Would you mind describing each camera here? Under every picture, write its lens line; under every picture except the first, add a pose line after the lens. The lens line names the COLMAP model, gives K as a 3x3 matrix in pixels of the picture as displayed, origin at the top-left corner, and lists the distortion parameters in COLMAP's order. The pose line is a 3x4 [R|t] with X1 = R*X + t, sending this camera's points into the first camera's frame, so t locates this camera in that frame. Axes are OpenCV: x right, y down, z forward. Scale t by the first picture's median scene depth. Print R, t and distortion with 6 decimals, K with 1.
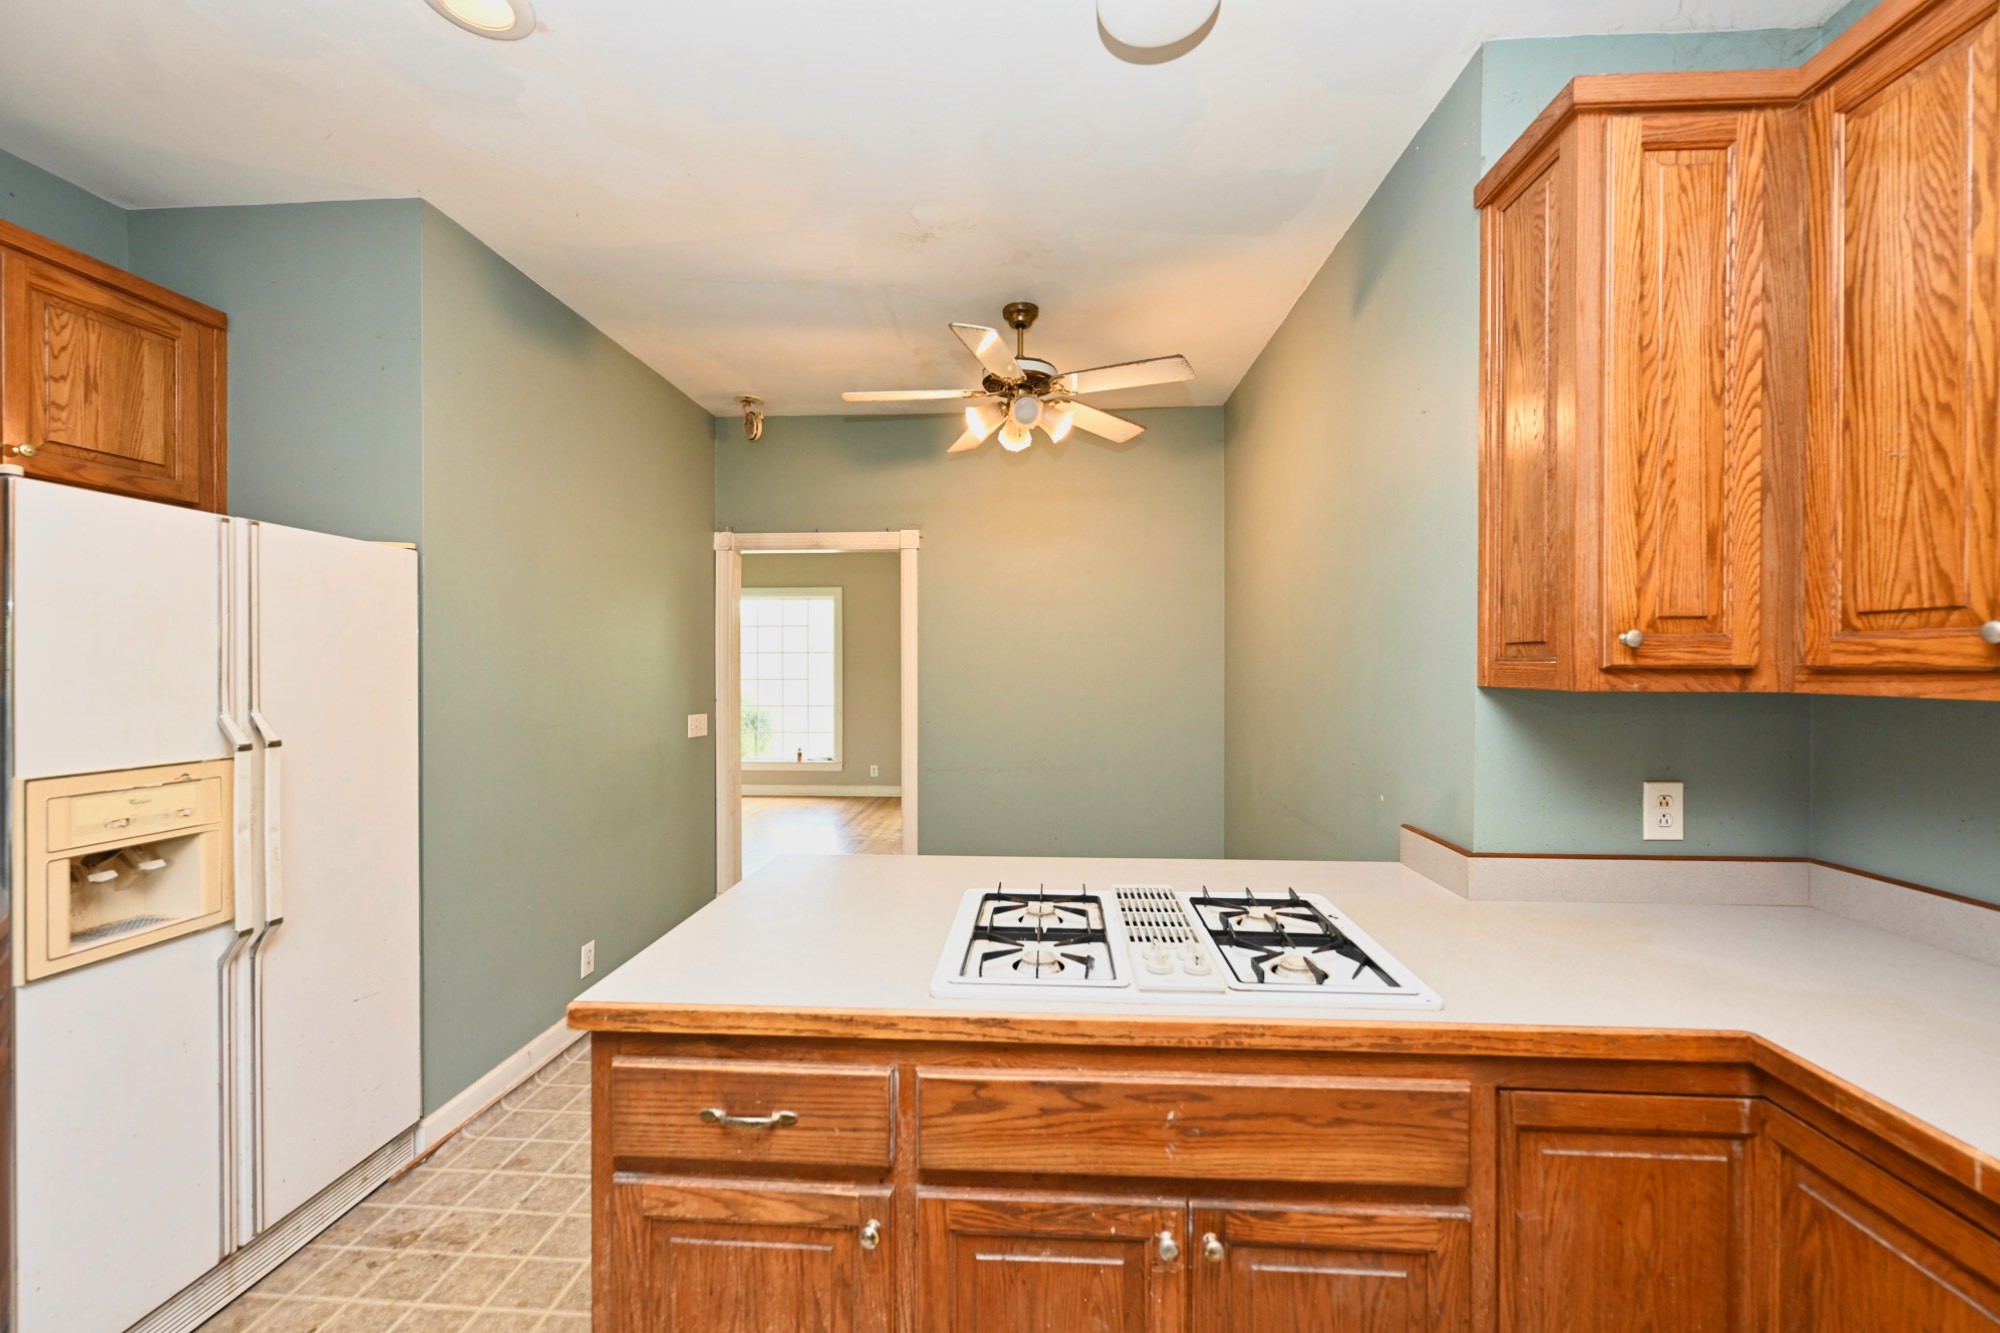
lens RADIAL K [[803.5, 0, 1000.0], [0, 803.5, 666.5], [0, 0, 1]] dist [-0.001702, -0.000144]
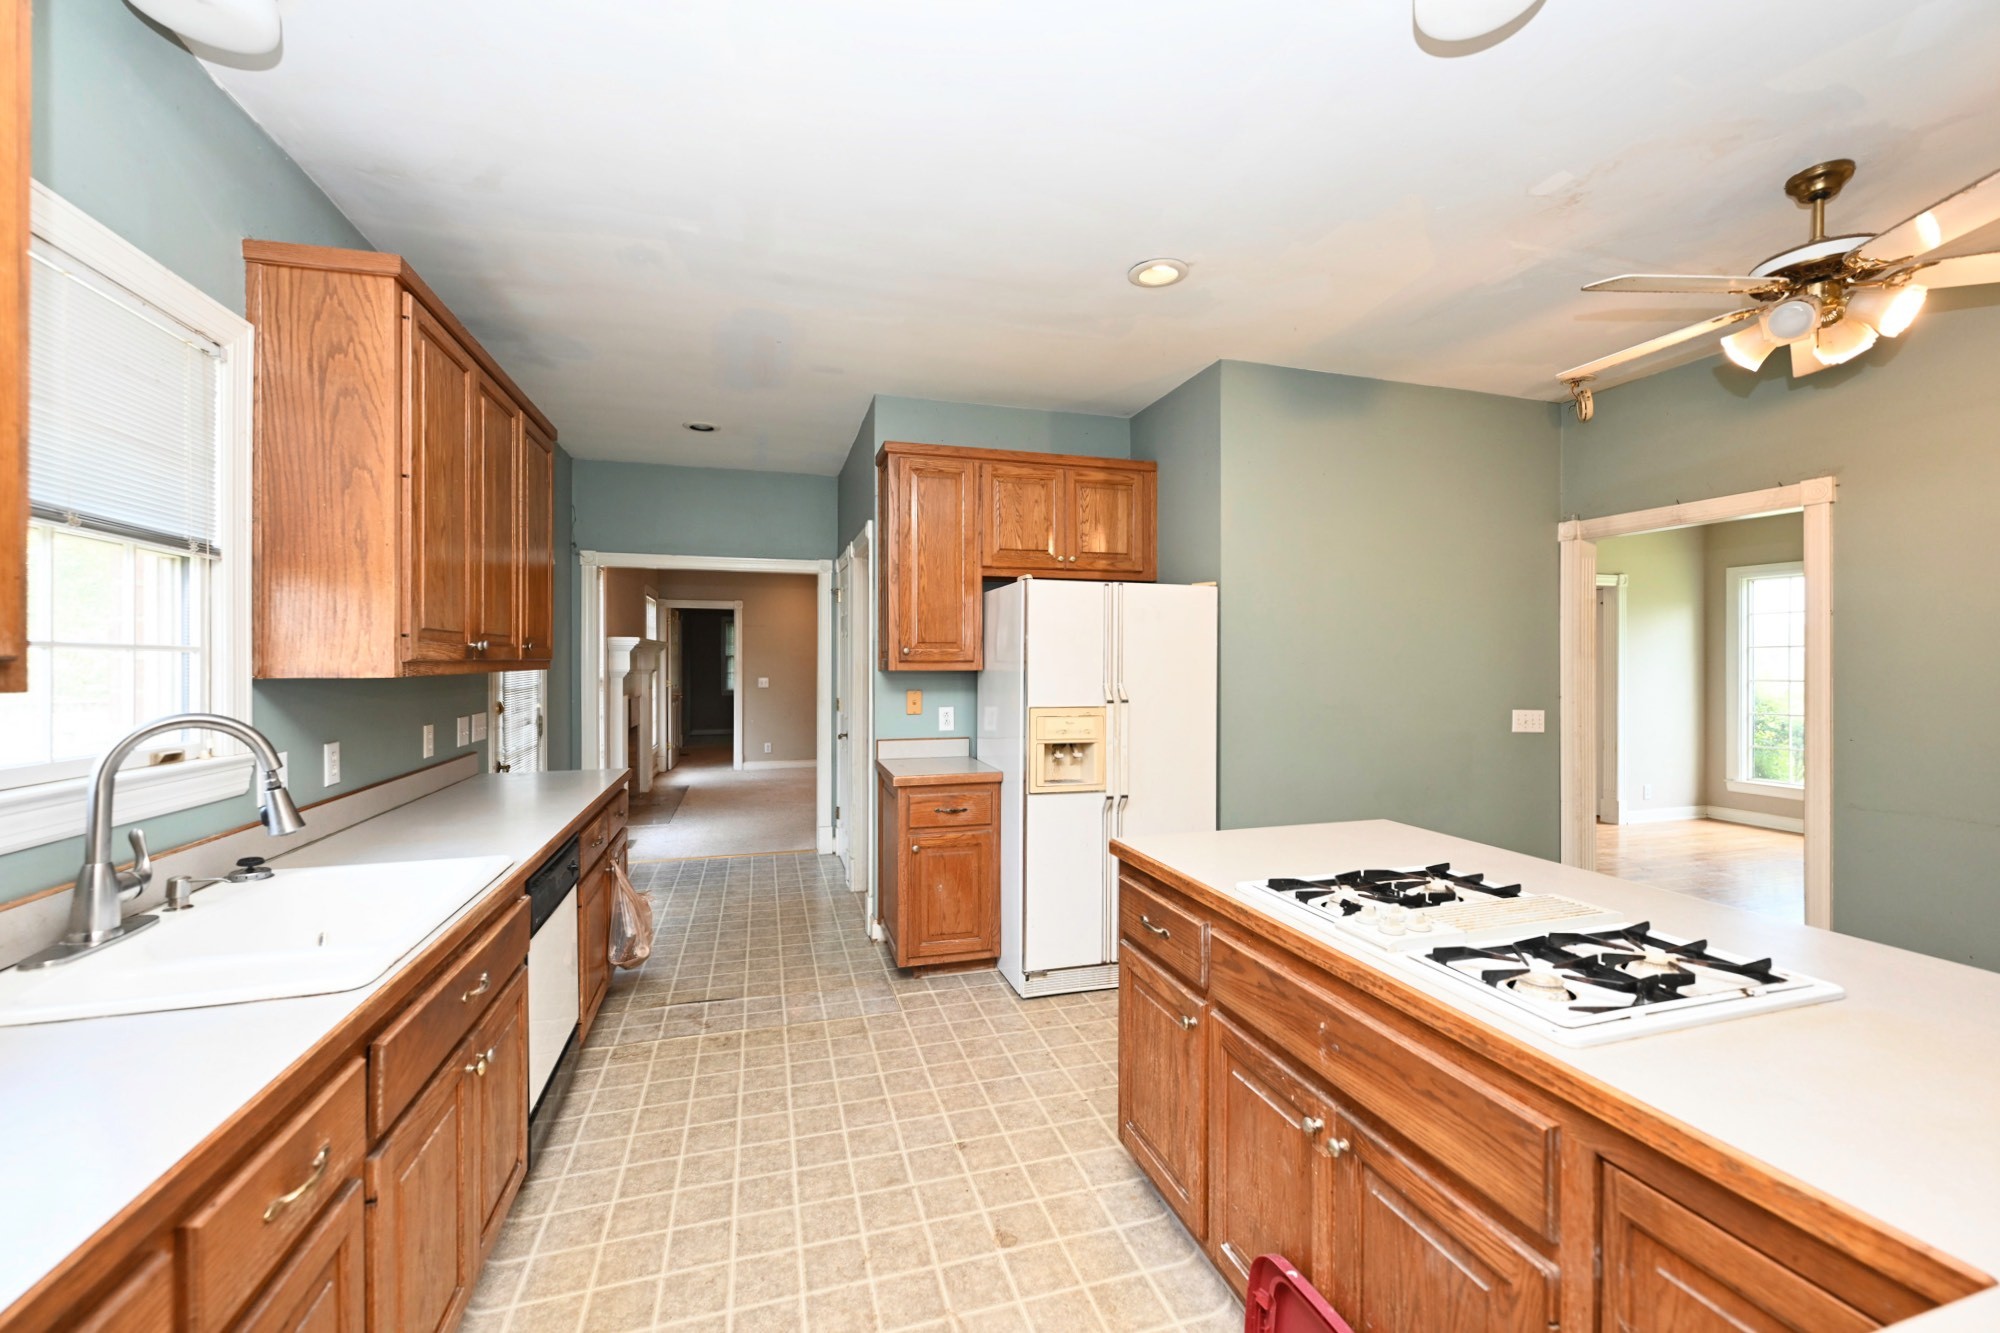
lens RADIAL K [[803.5, 0, 1000.0], [0, 803.5, 666.5], [0, 0, 1]] dist [-0.001702, -0.000144]
pose [[0.347384, 0.006182, -0.937703, 1.172345], [-0.004053, 0.999979, 0.005091, 0.011697], [0.937714, 0.002032, 0.347401, 0.118336]]
